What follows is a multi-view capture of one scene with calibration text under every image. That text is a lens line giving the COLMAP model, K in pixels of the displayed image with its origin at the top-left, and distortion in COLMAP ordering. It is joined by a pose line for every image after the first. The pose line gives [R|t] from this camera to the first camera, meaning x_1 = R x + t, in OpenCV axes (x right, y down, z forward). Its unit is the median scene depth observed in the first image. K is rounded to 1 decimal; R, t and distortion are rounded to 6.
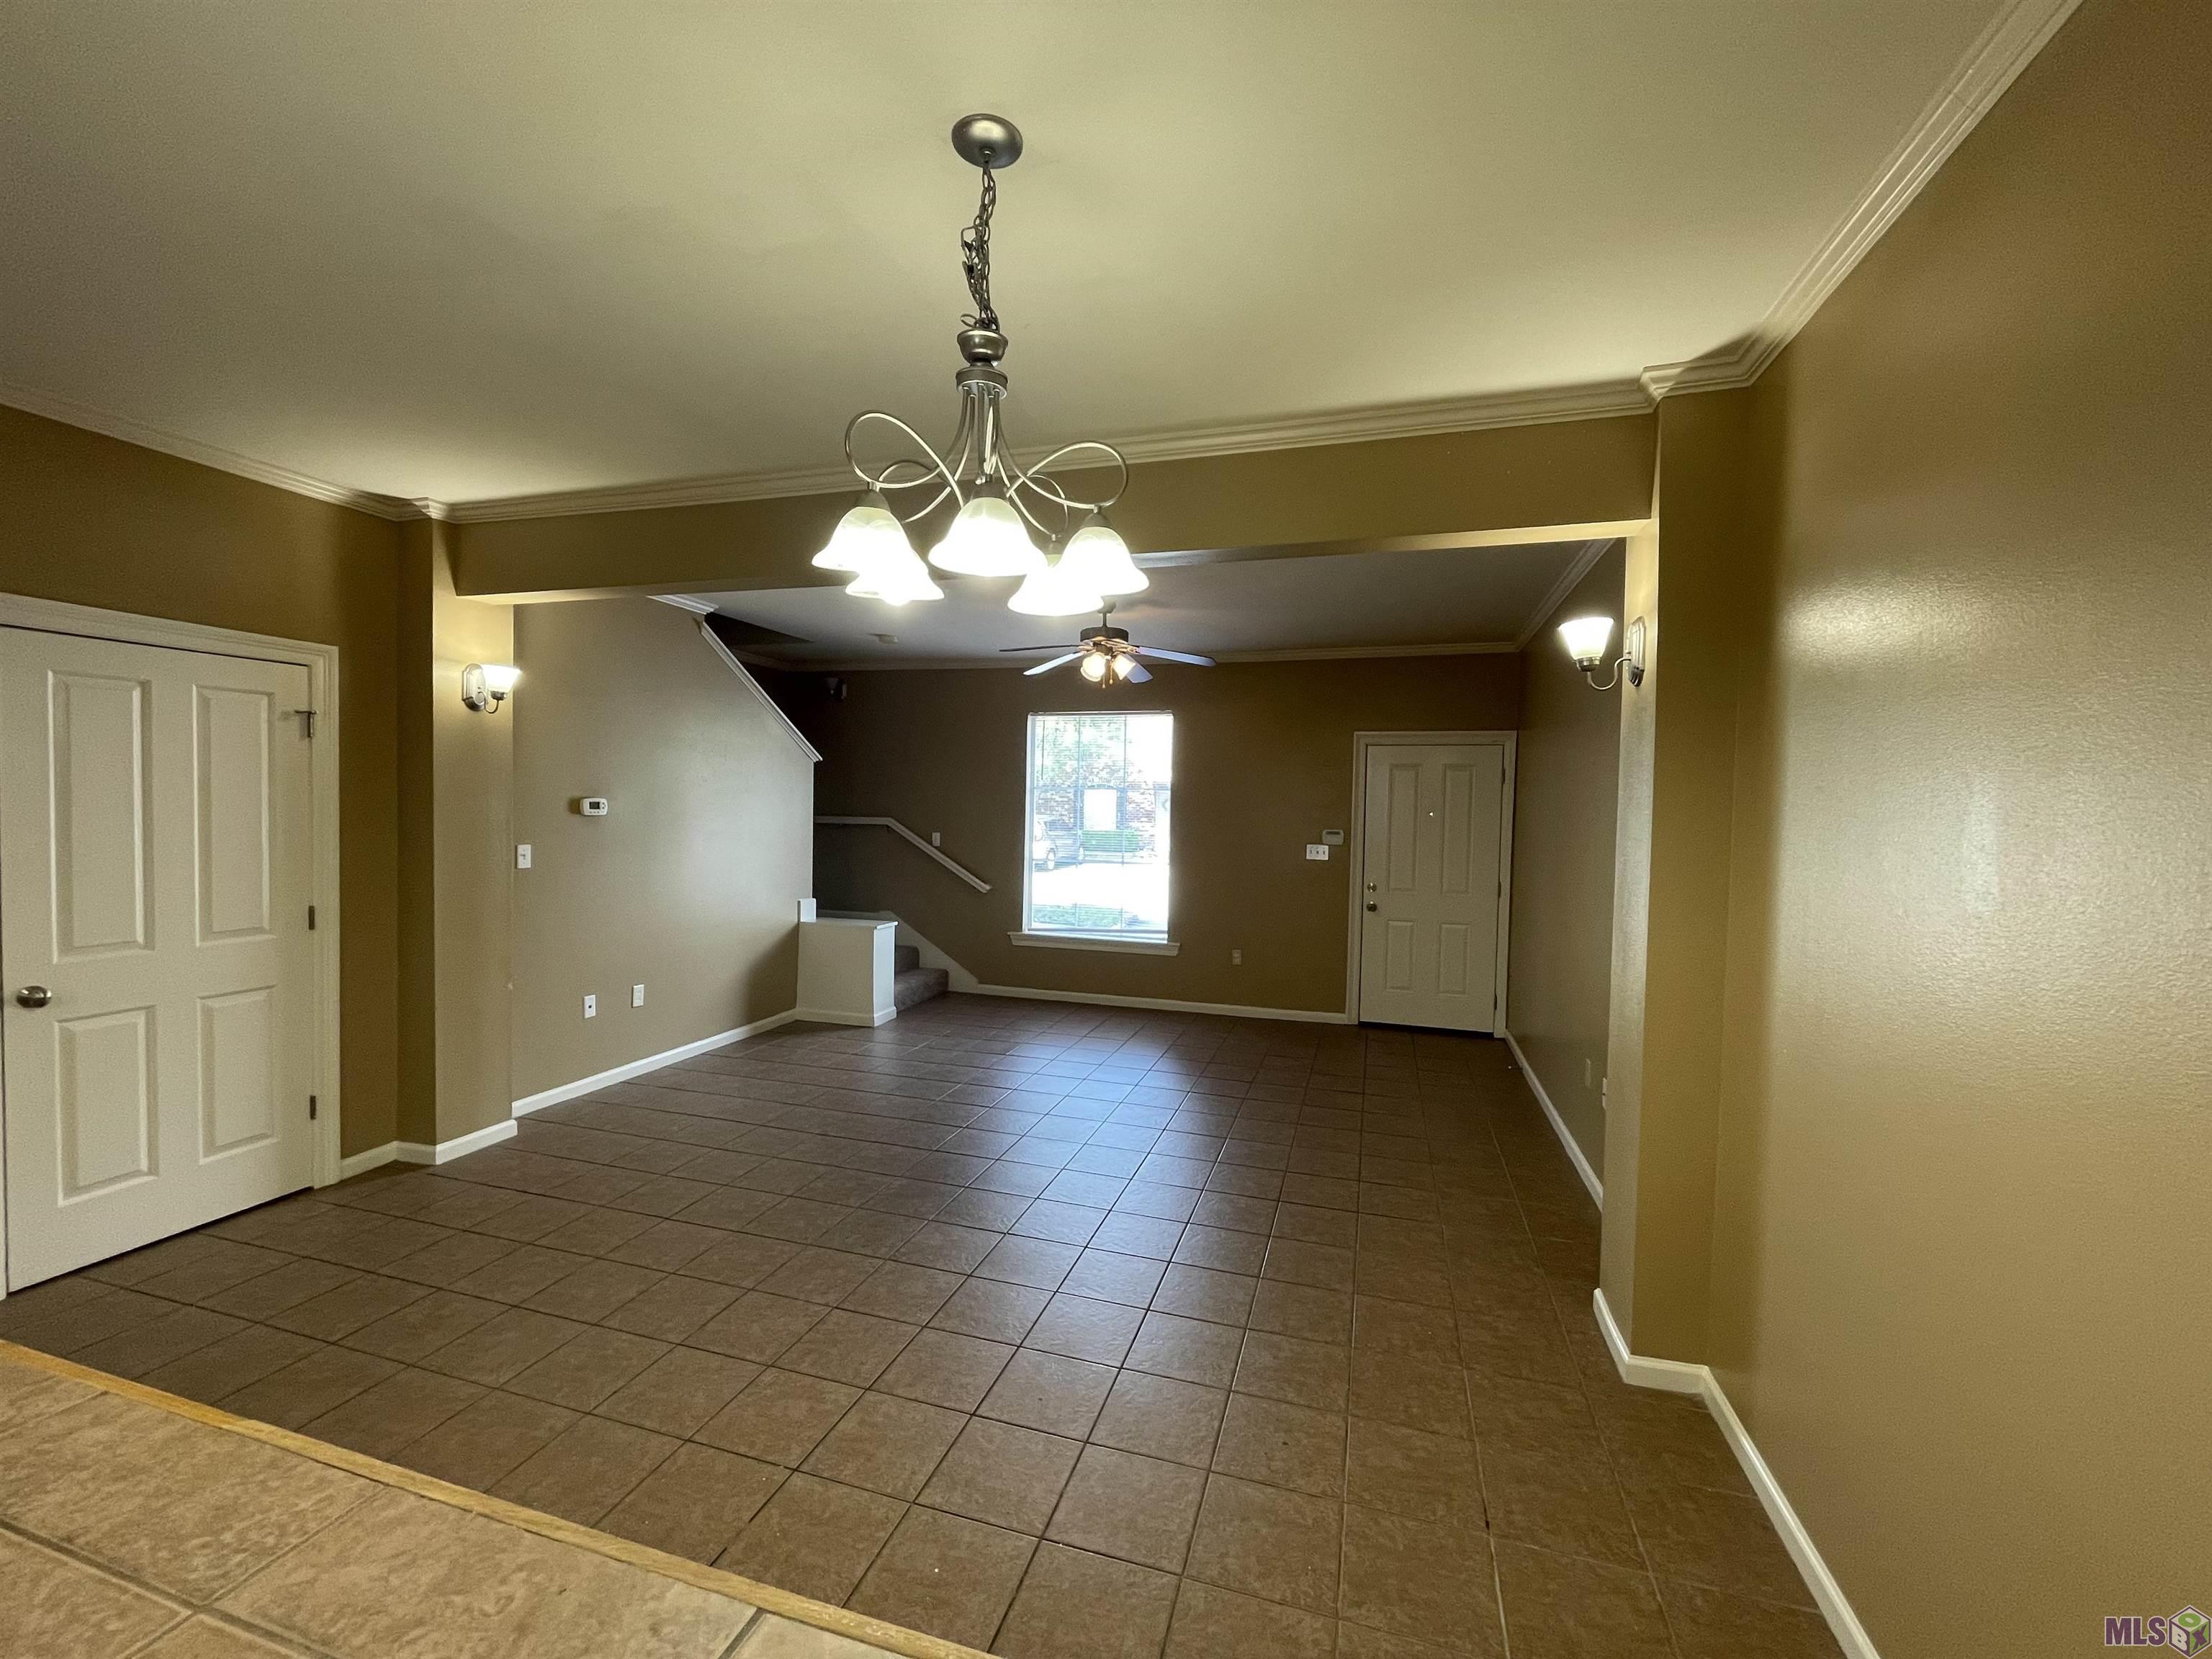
lens RADIAL K [[892.3, 0, 1110.3], [0, 892.3, 830.8], [0, 0, 1]] dist [-0.001891, -0.000552]
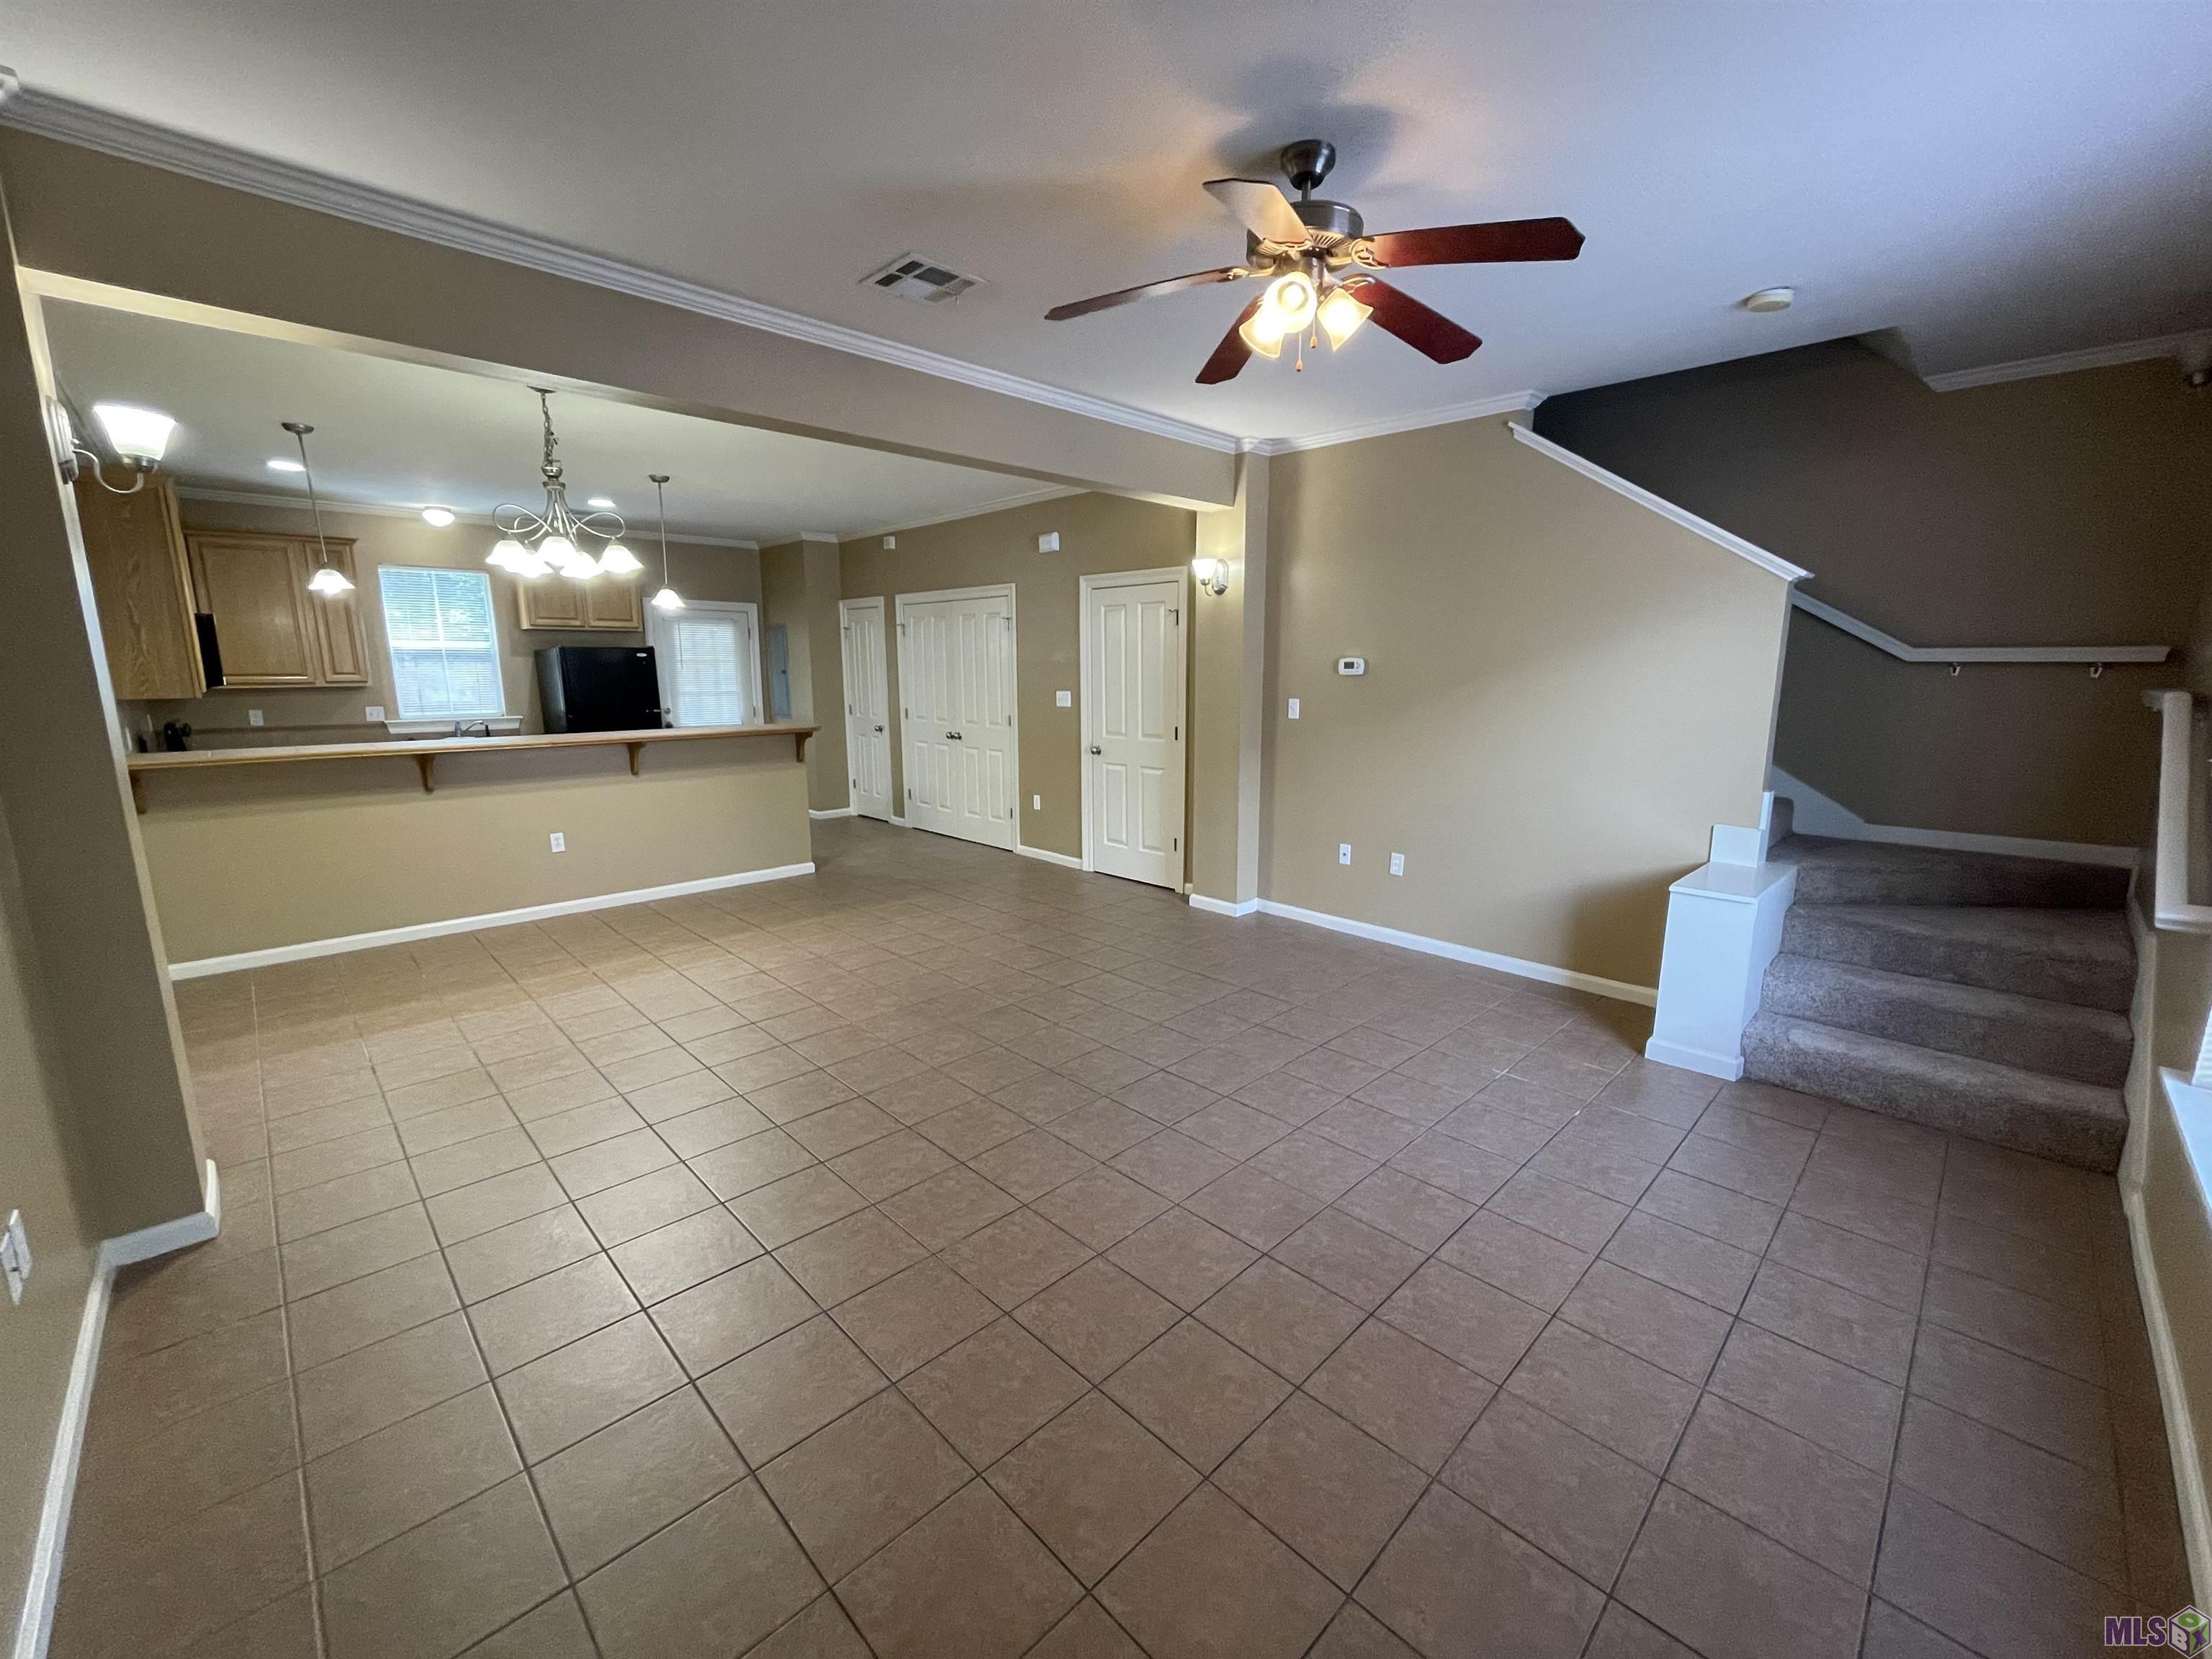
lens RADIAL K [[885.0, 0, 1115.8], [0, 885.0, 835.7], [0, 0, 1]] dist [0.000156, -0.000150]
pose [[-0.476894, 0.146514, -0.866664, 0.447922], [-0.034938, 0.982070, 0.185249, -0.014060], [0.878266, 0.118624, -0.463224, 1.168322]]
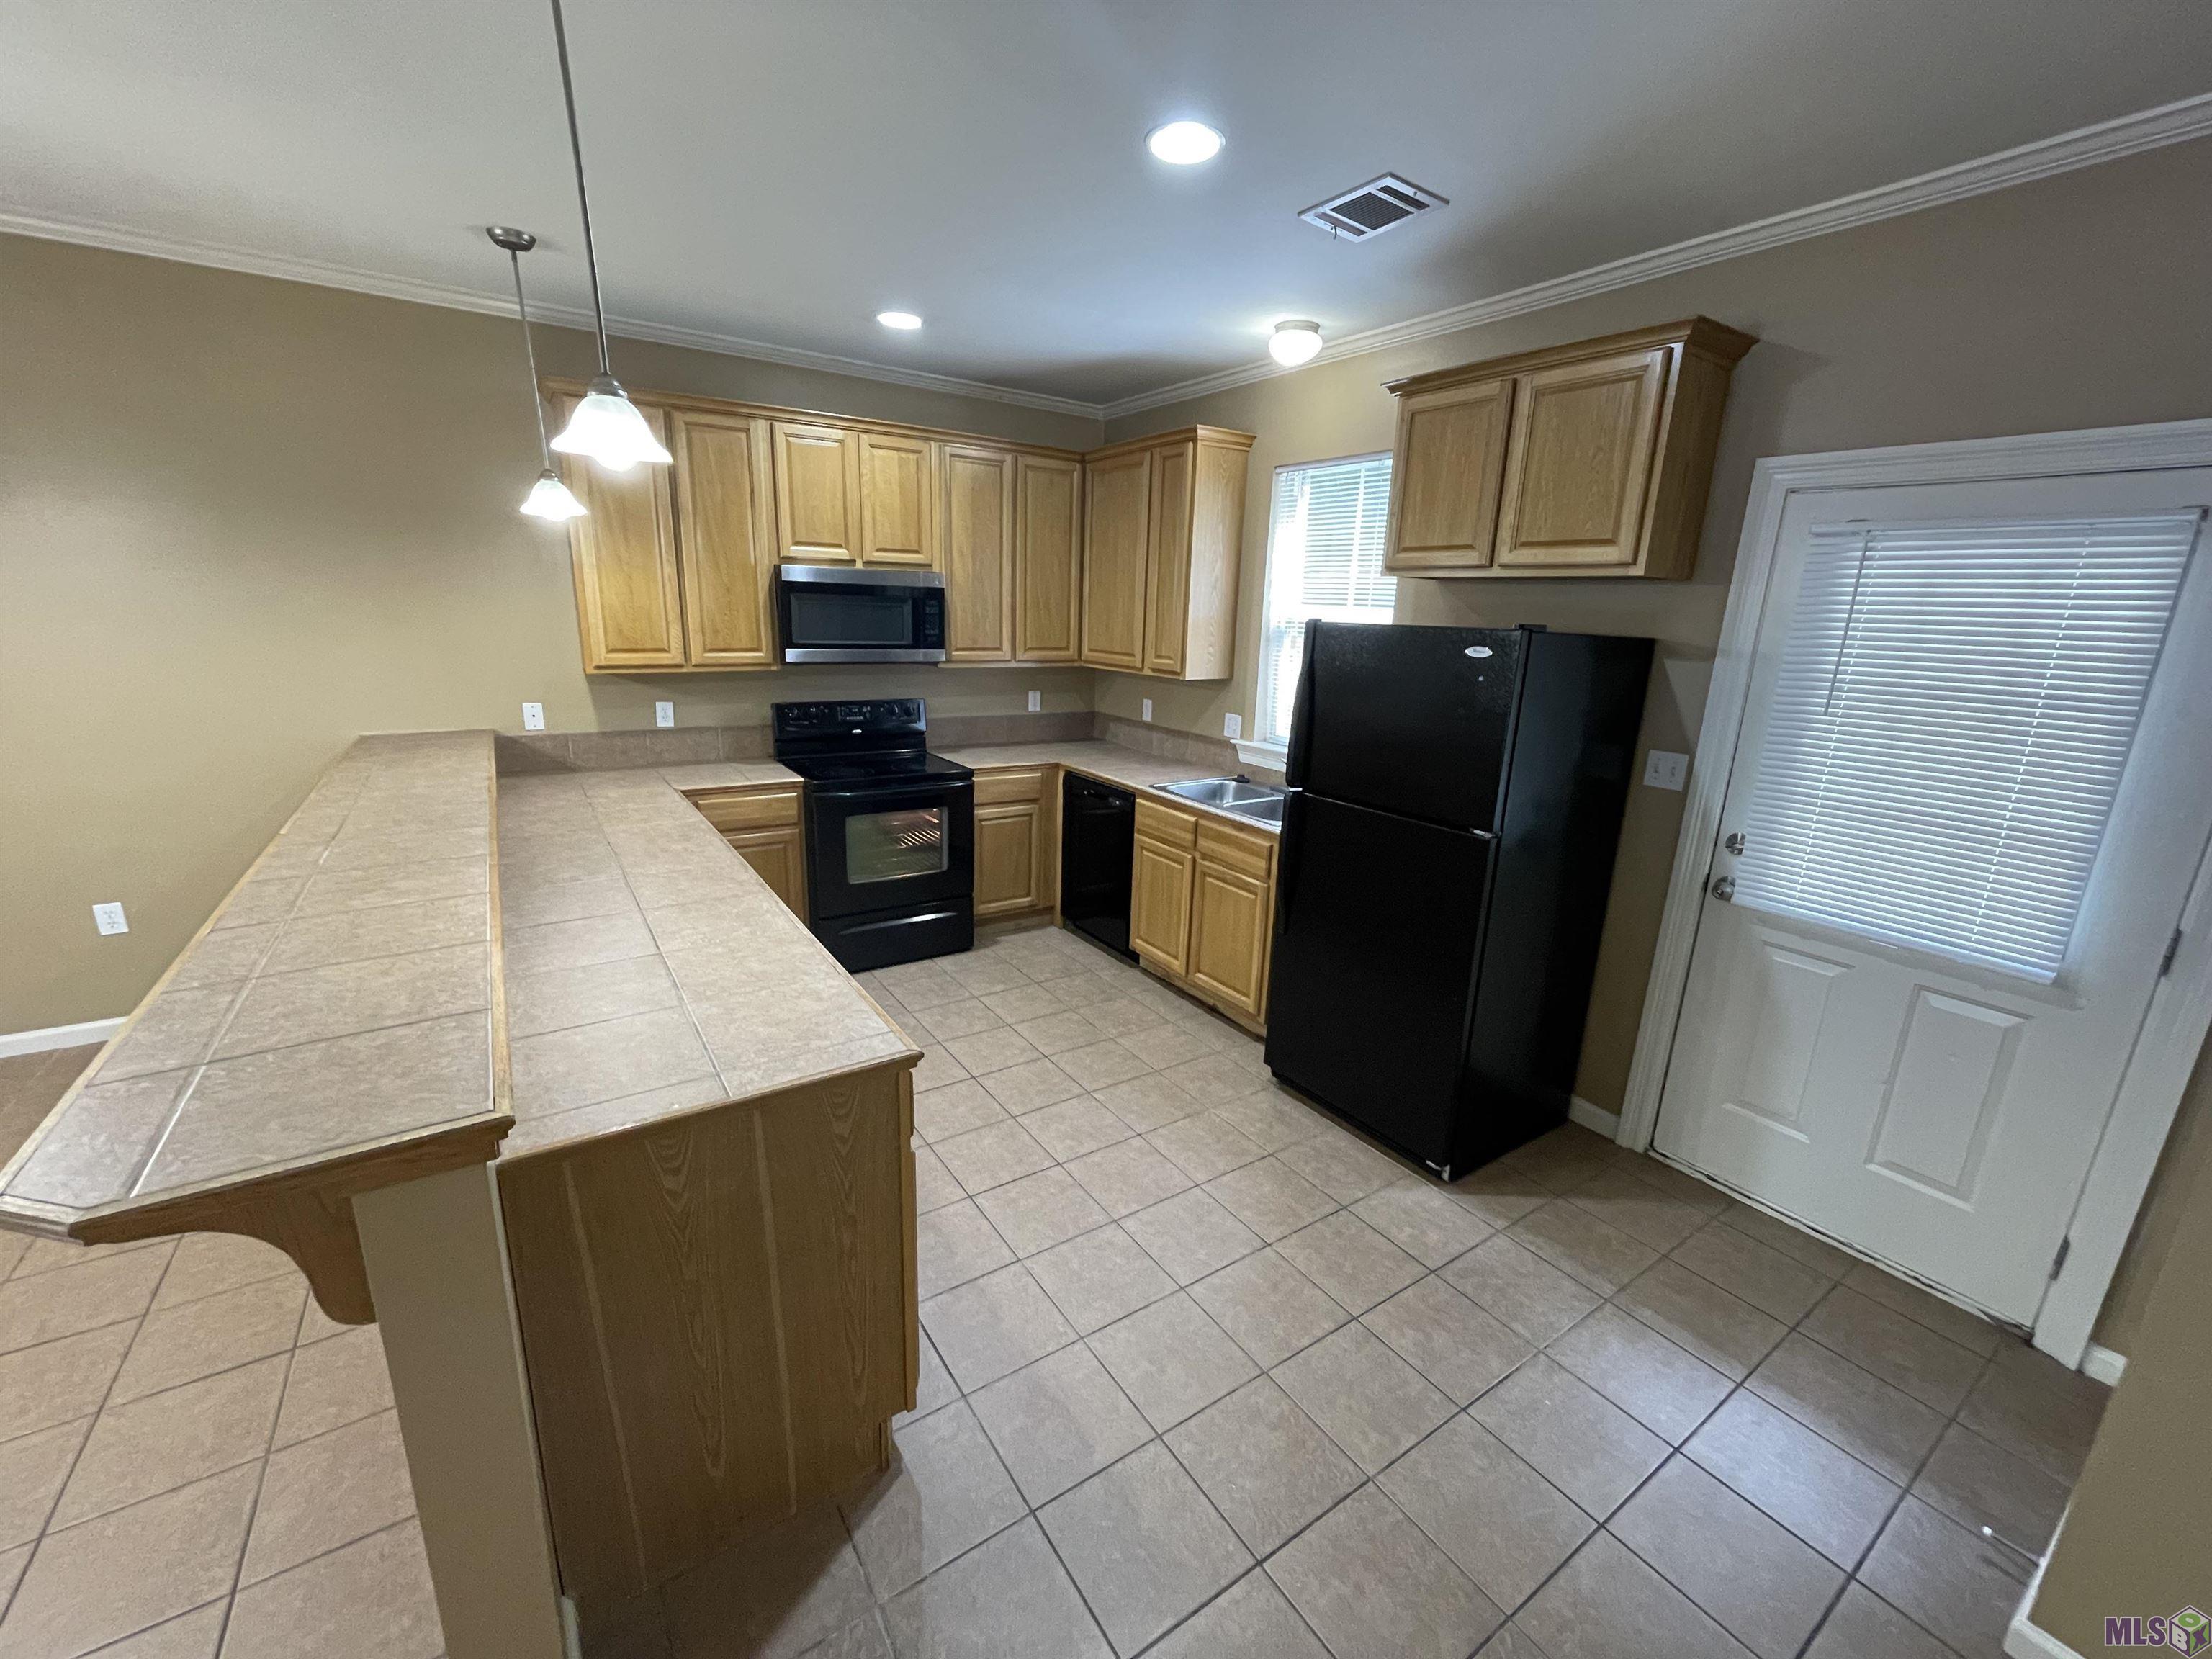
lens RADIAL K [[892.3, 0, 1110.3], [0, 892.3, 830.8], [0, 0, 1]] dist [-0.001891, -0.000552]
pose [[-0.774060, -0.201357, 0.600239, -0.688047], [-0.031638, 0.959194, 0.280973, -0.044707], [-0.632321, 0.198499, -0.748844, 0.200239]]
